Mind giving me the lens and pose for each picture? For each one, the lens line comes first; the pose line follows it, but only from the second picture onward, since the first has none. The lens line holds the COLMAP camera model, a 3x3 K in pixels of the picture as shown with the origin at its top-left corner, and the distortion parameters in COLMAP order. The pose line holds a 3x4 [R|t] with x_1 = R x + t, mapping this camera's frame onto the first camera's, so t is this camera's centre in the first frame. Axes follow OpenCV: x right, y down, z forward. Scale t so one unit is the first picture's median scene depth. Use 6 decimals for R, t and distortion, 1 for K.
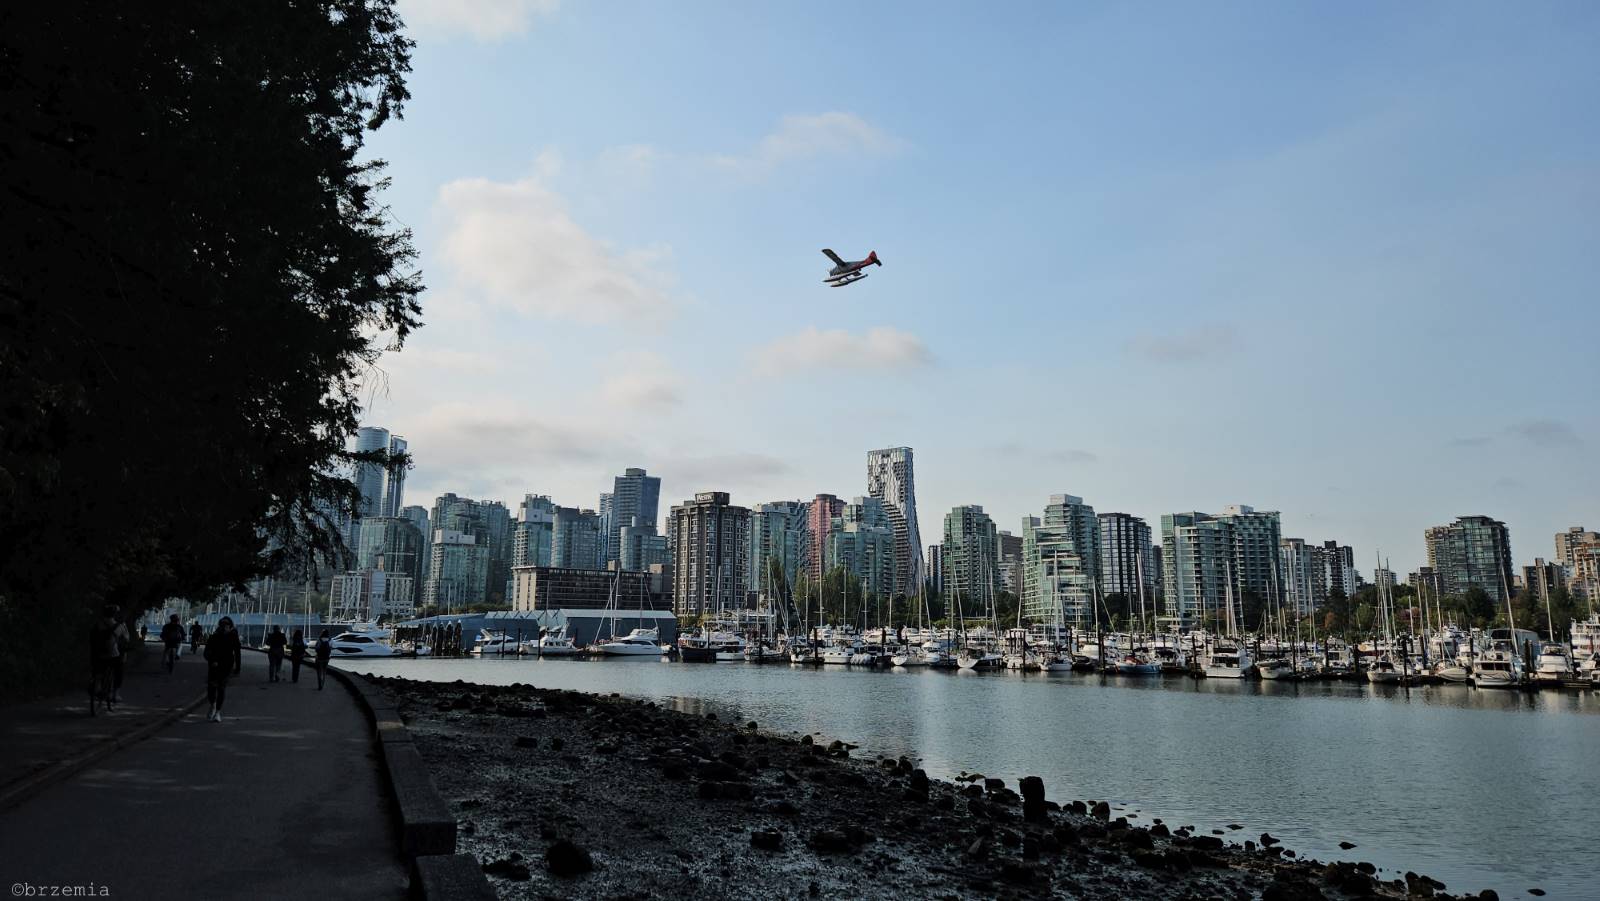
lens RADIAL K [[1070.5, 0, 800.0], [0, 1070.5, 450.5], [0, 0, 1]] dist [0.088070, -0.078681]
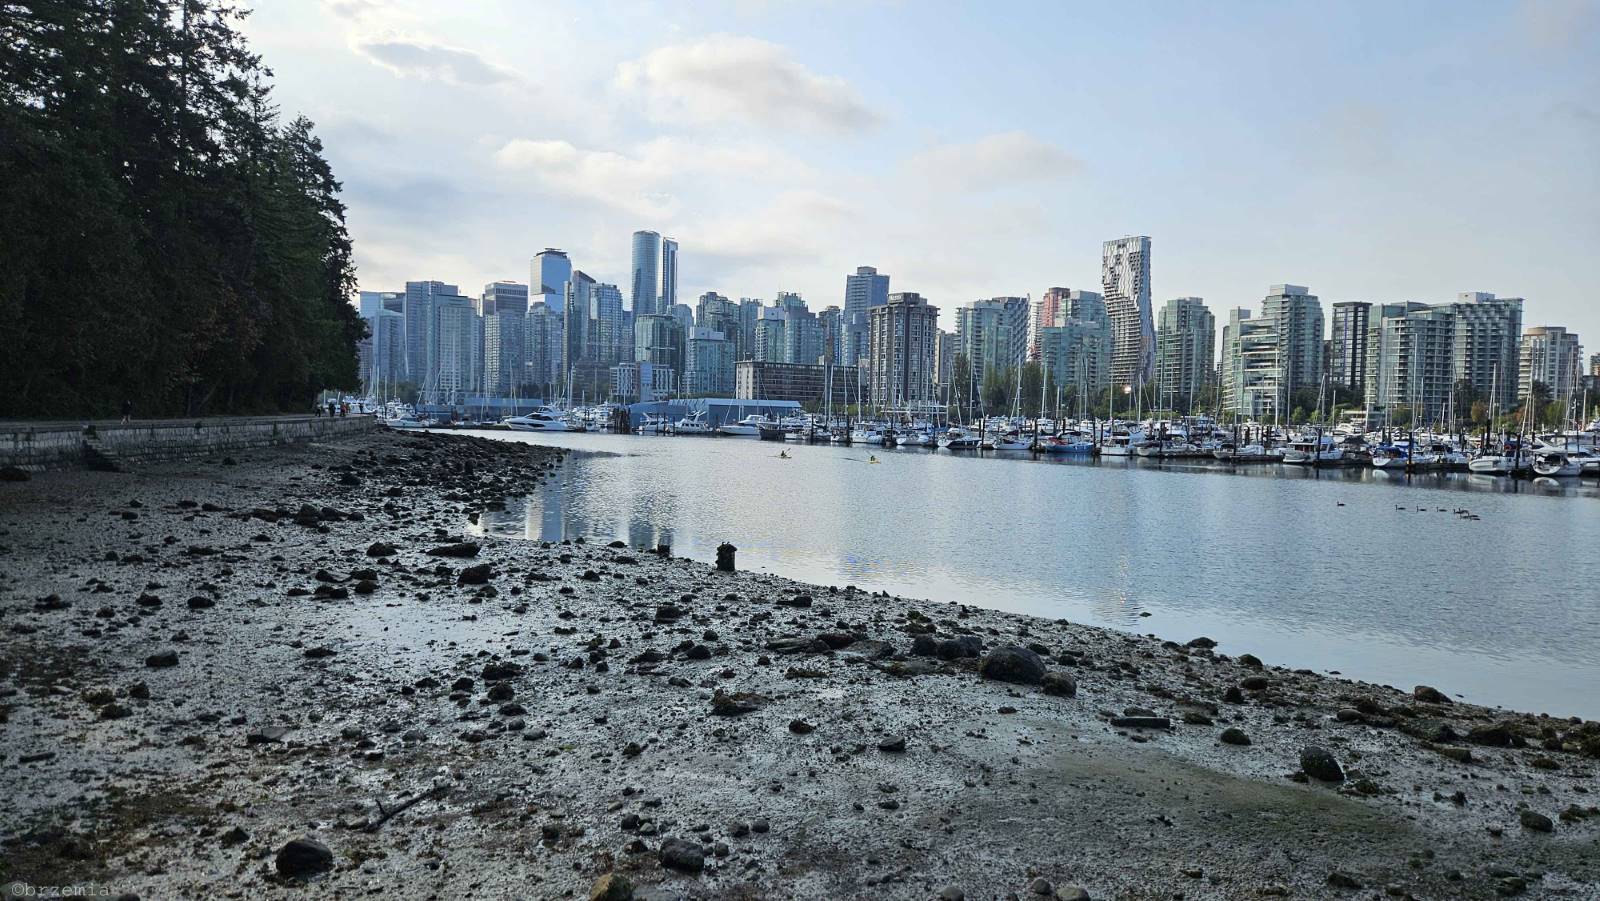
lens RADIAL K [[1070.5, 0, 800.0], [0, 1070.5, 450.5], [0, 0, 1]] dist [0.088070, -0.078681]
pose [[0.965573, 0.021551, -0.259240, 0.086326], [0.028725, 0.981635, 0.188591, -0.009755], [0.258543, -0.189545, 0.947221, -0.064149]]
